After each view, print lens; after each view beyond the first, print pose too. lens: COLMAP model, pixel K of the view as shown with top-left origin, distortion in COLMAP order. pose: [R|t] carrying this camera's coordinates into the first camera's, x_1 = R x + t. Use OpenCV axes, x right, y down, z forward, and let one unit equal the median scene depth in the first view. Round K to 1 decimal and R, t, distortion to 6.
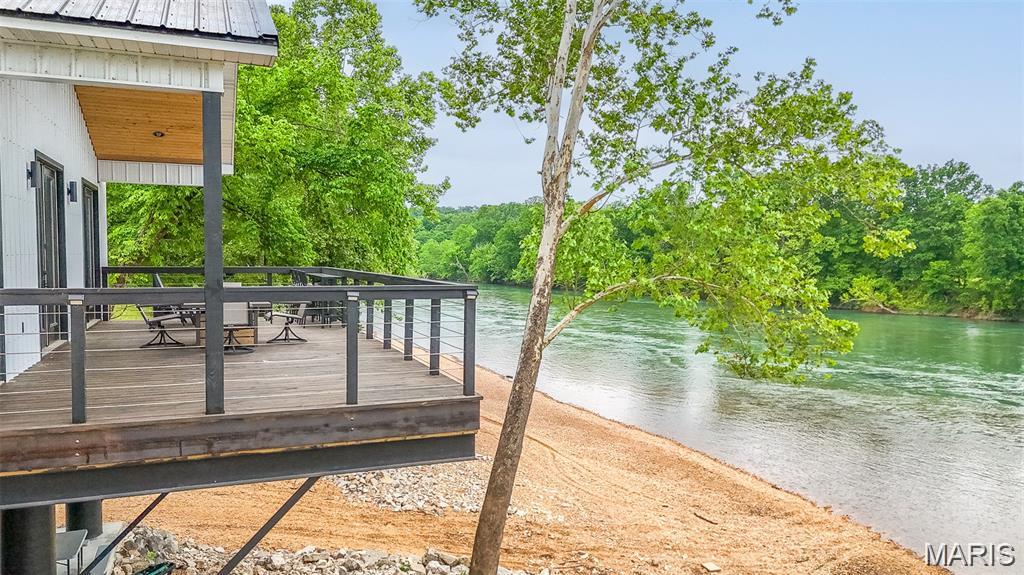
lens RADIAL K [[716.9, 0, 502.6], [0, 716.9, 294.4], [0, 0, 1]] dist [0.033225, -0.045944]
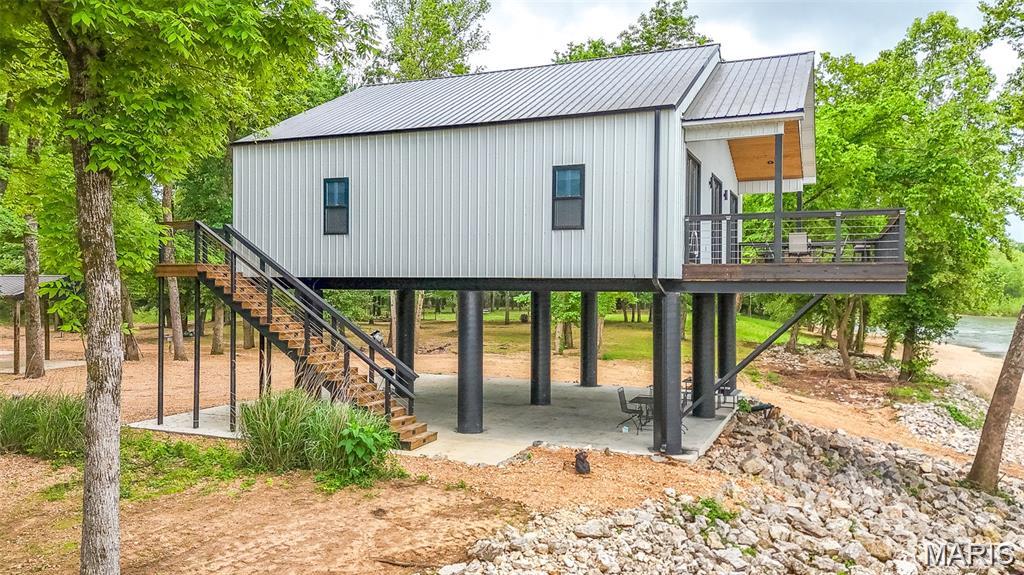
lens RADIAL K [[792.3, 0, 512.6], [0, 792.3, 289.9], [0, 0, 1]] dist [0.038222, -0.000666]
pose [[0.705540, -0.015258, -0.708506, 0.283491], [-0.043361, 0.996965, -0.064650, 0.151573], [0.707342, 0.076335, 0.702737, -0.493898]]
